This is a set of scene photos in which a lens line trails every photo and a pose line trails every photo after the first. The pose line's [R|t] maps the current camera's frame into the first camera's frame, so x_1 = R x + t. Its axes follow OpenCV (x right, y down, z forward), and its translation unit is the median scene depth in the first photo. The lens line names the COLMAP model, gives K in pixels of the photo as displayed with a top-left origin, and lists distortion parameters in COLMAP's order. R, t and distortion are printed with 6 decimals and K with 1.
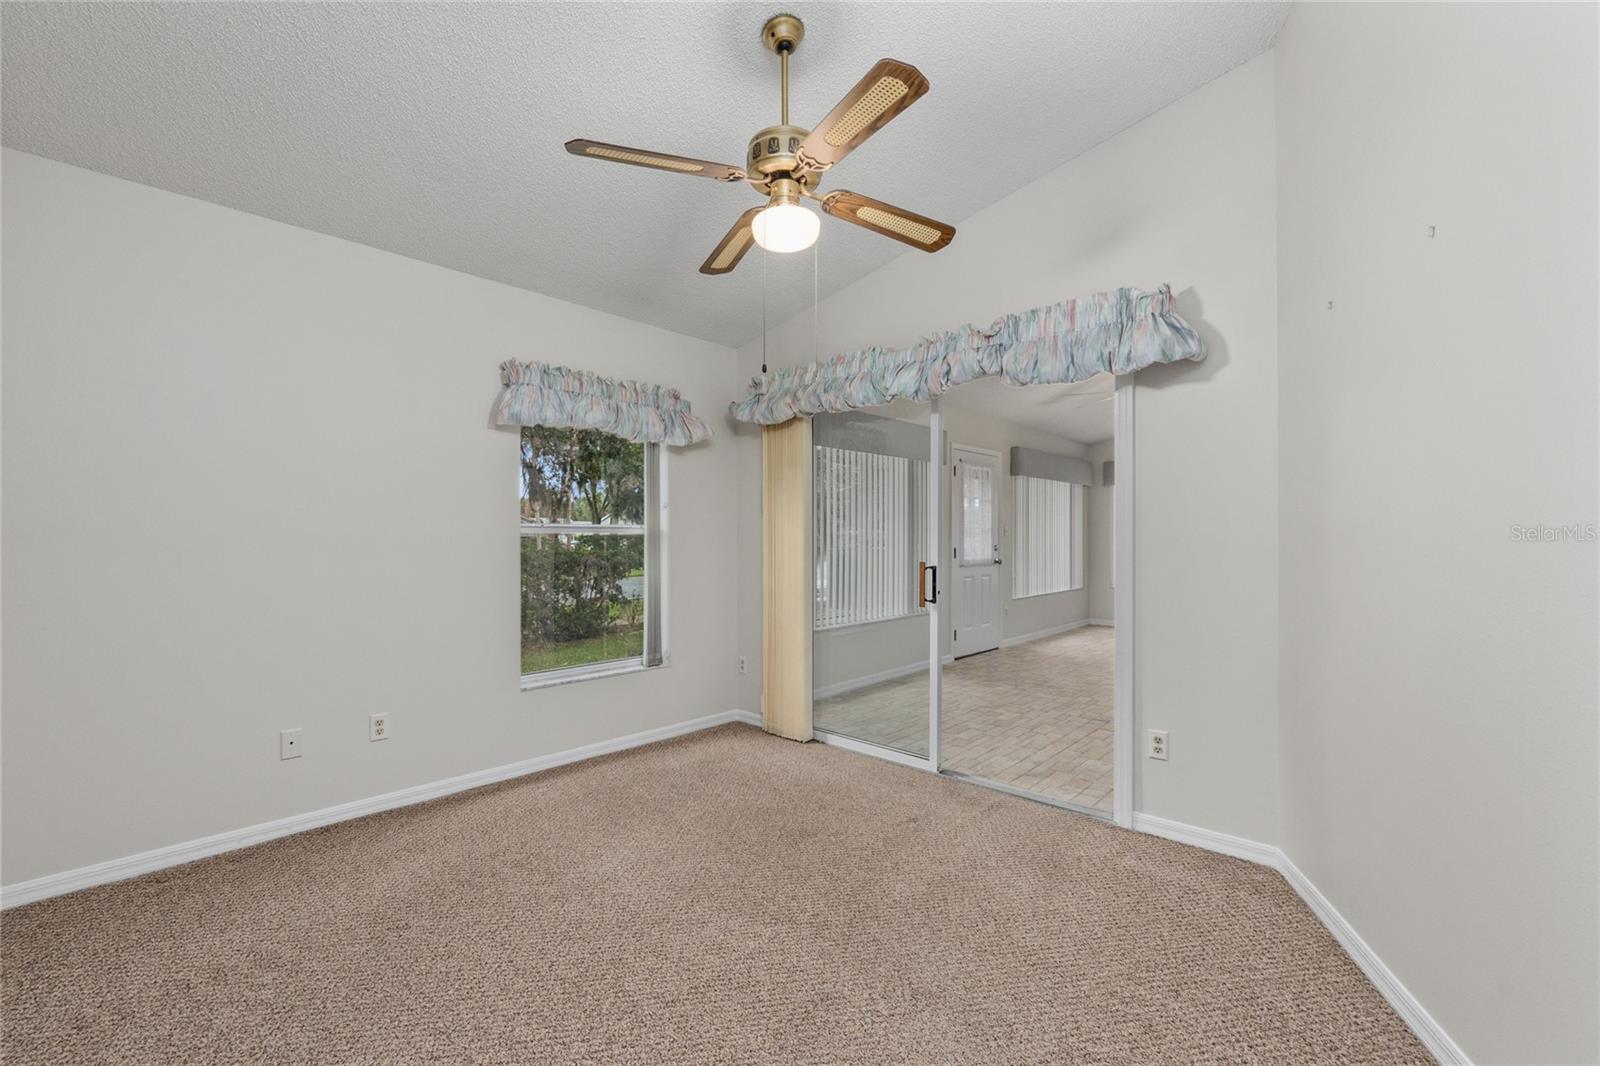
lens RADIAL K [[673.1, 0, 799.9], [0, 673.1, 539.0], [0, 0, 1]] dist [-0.009997, 0.000802]
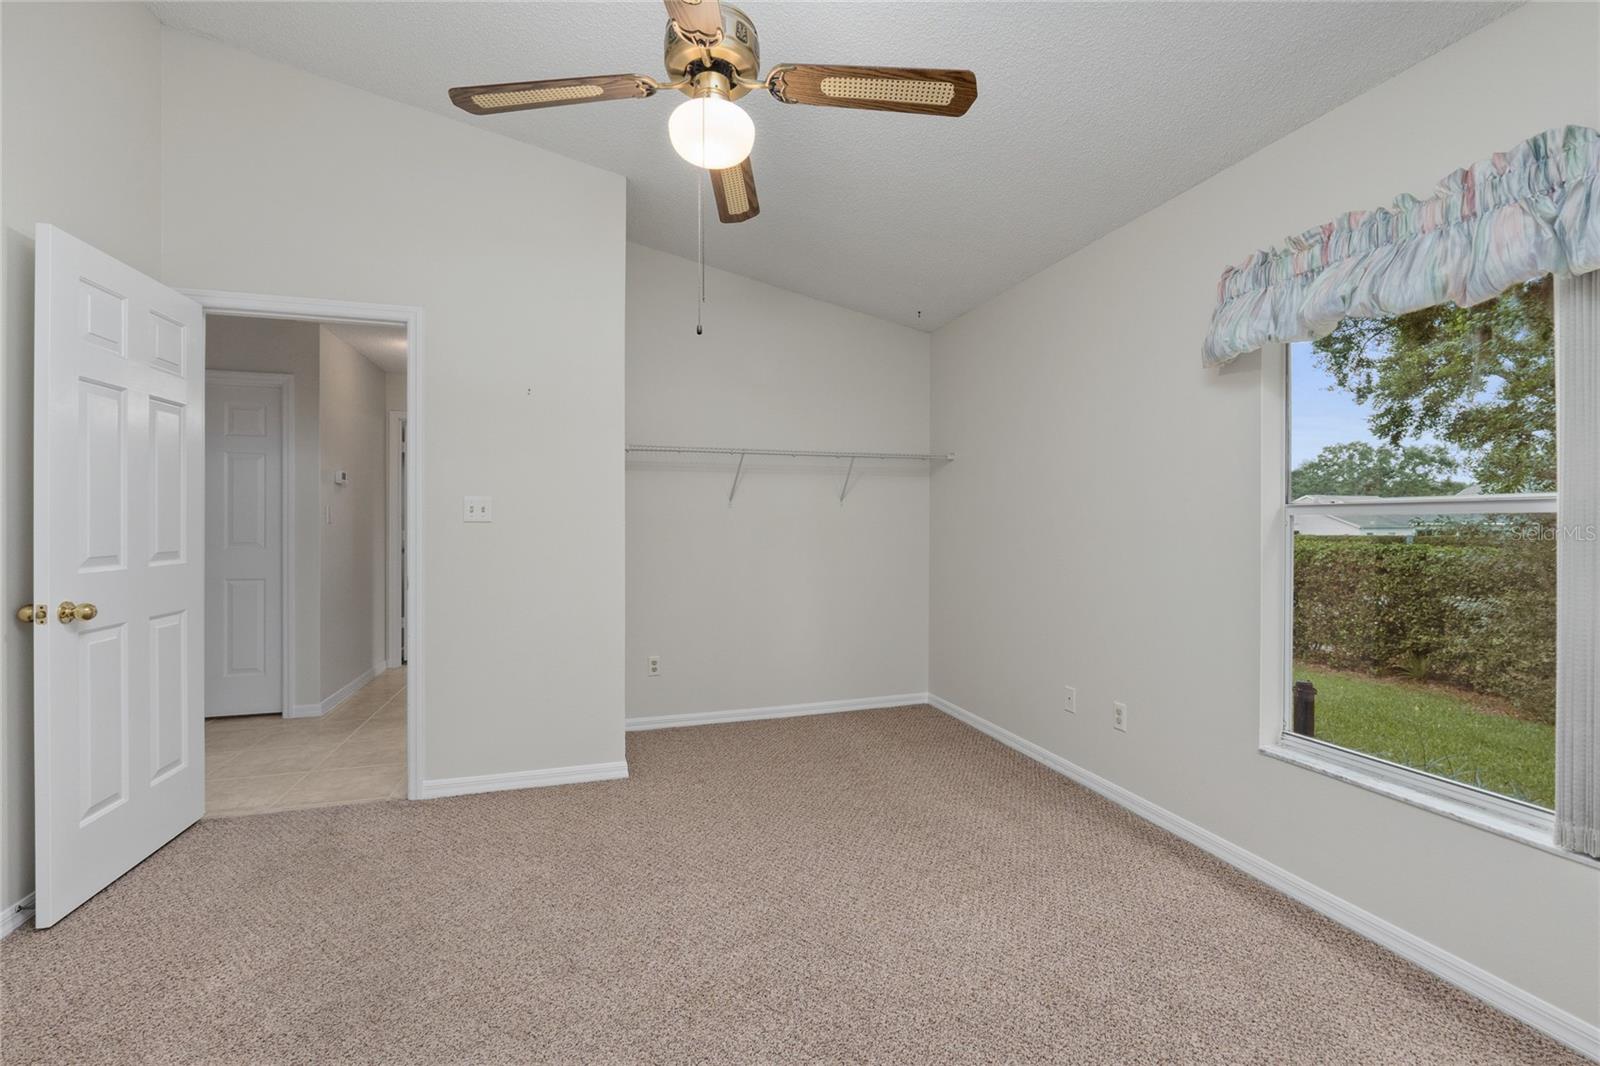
lens RADIAL K [[673.1, 0, 800.3], [0, 673.1, 524.0], [0, 0, 1]] dist [-0.009997, 0.000802]
pose [[-0.503576, 0.003085, -0.863946, 0.373700], [0.004052, 0.999991, 0.001209, -0.003326], [0.863942, -0.002892, -0.503584, 0.901436]]
